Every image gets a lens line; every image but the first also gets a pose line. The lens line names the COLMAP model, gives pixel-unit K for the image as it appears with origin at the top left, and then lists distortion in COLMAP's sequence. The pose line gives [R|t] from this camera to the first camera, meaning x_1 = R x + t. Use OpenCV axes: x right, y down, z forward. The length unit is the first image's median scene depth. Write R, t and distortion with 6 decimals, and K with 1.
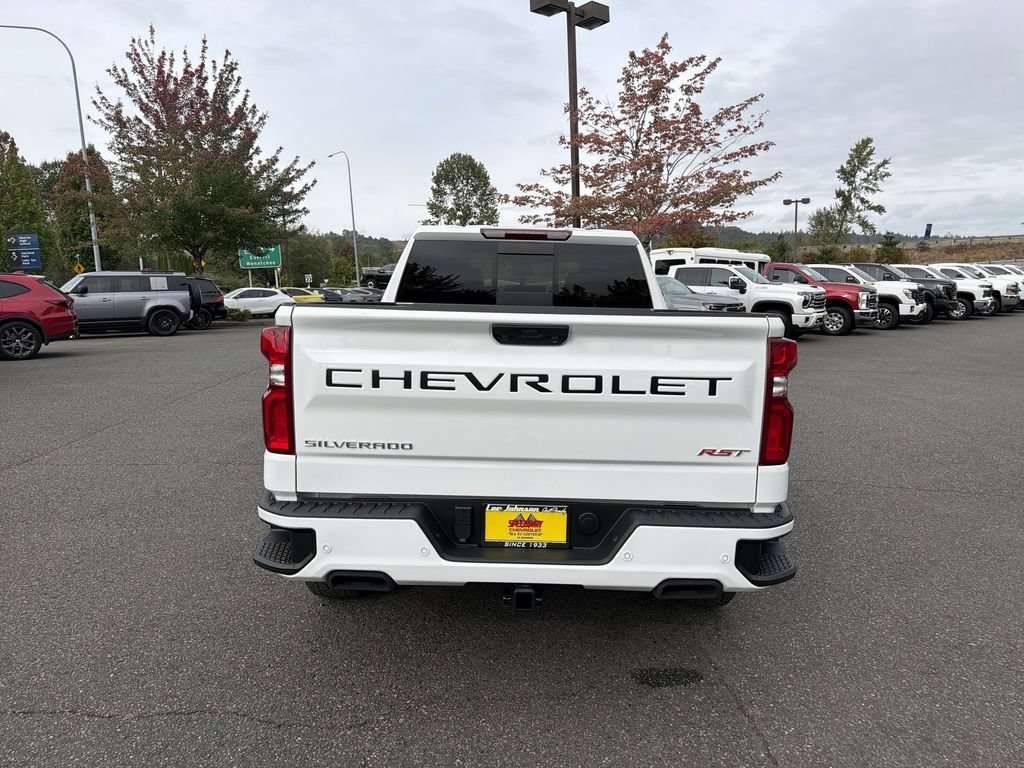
lens RADIAL K [[727.2, 0, 535.5], [0, 727.2, 384.6], [0, 0, 1]] dist [0.088059, -0.071445]
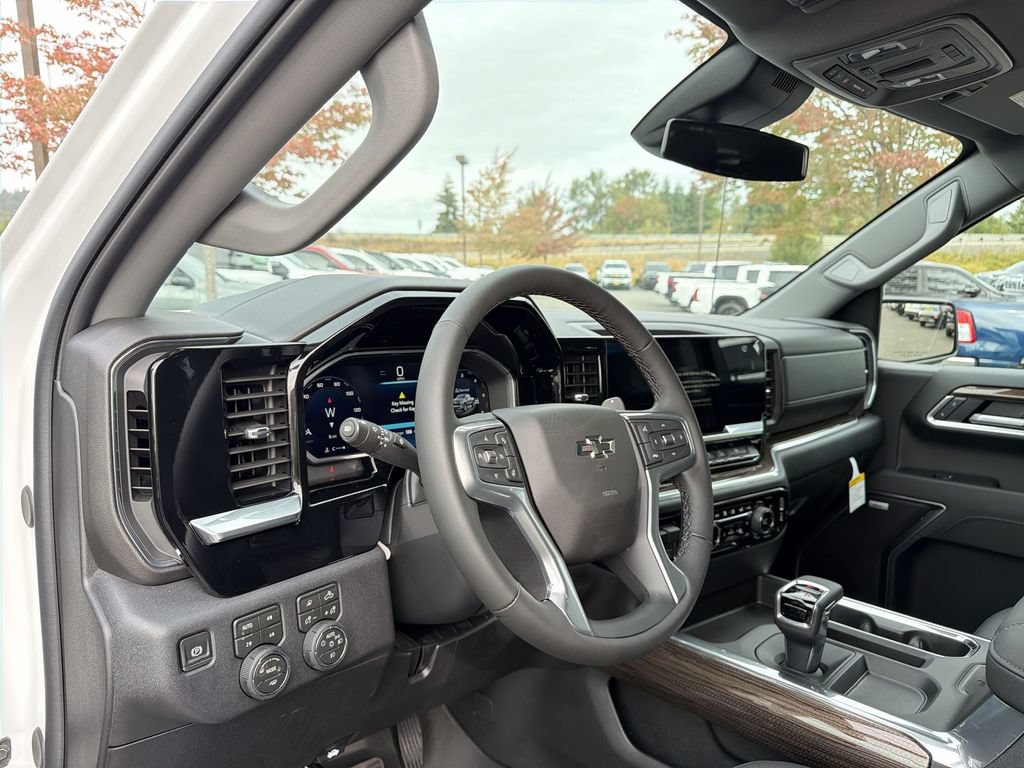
lens RADIAL K [[718.7, 0, 512.0], [0, 718.7, 384.0], [0, 0, 1]] dist [0.028876, 0.001043]
pose [[0.717697, -0.084375, 0.691225, -0.397523], [0.071991, 0.996304, 0.046867, -0.268257], [-0.692625, 0.016126, 0.721118, 2.155511]]
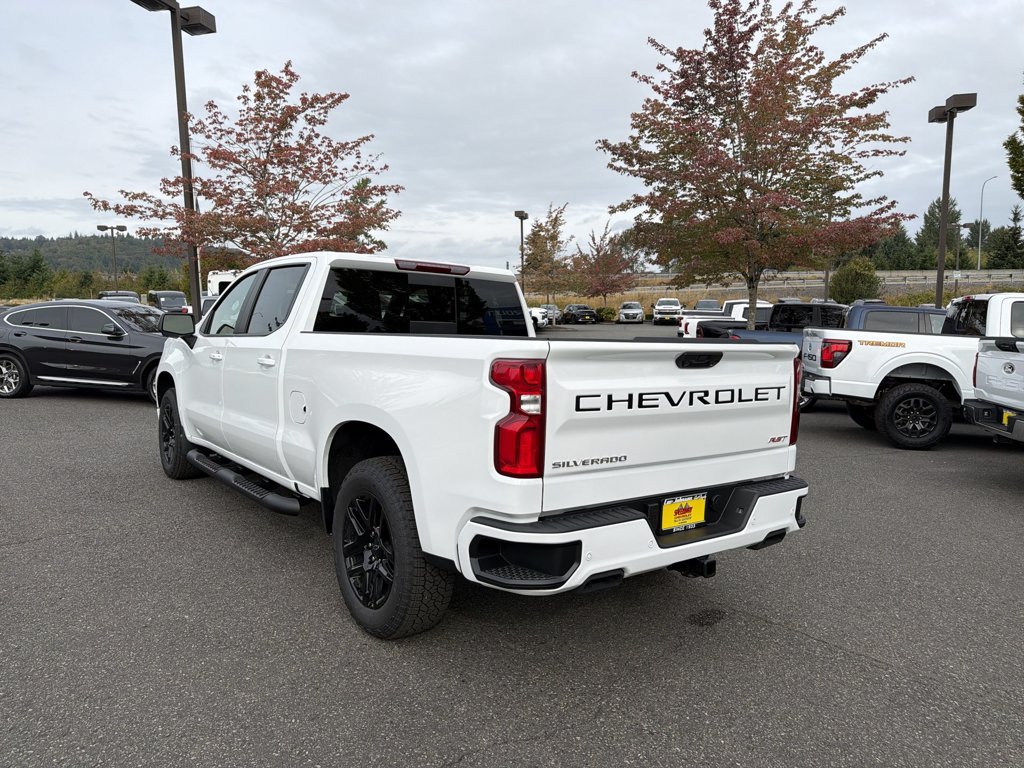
lens RADIAL K [[733.3, 0, 532.6], [0, 733.3, 396.9], [0, 0, 1]] dist [0.015085, -0.000404]
pose [[0.796246, -0.056900, 0.602292, -0.968720], [0.067579, 0.997702, 0.004914, -0.028422], [-0.601187, 0.036790, 0.798261, 0.143578]]
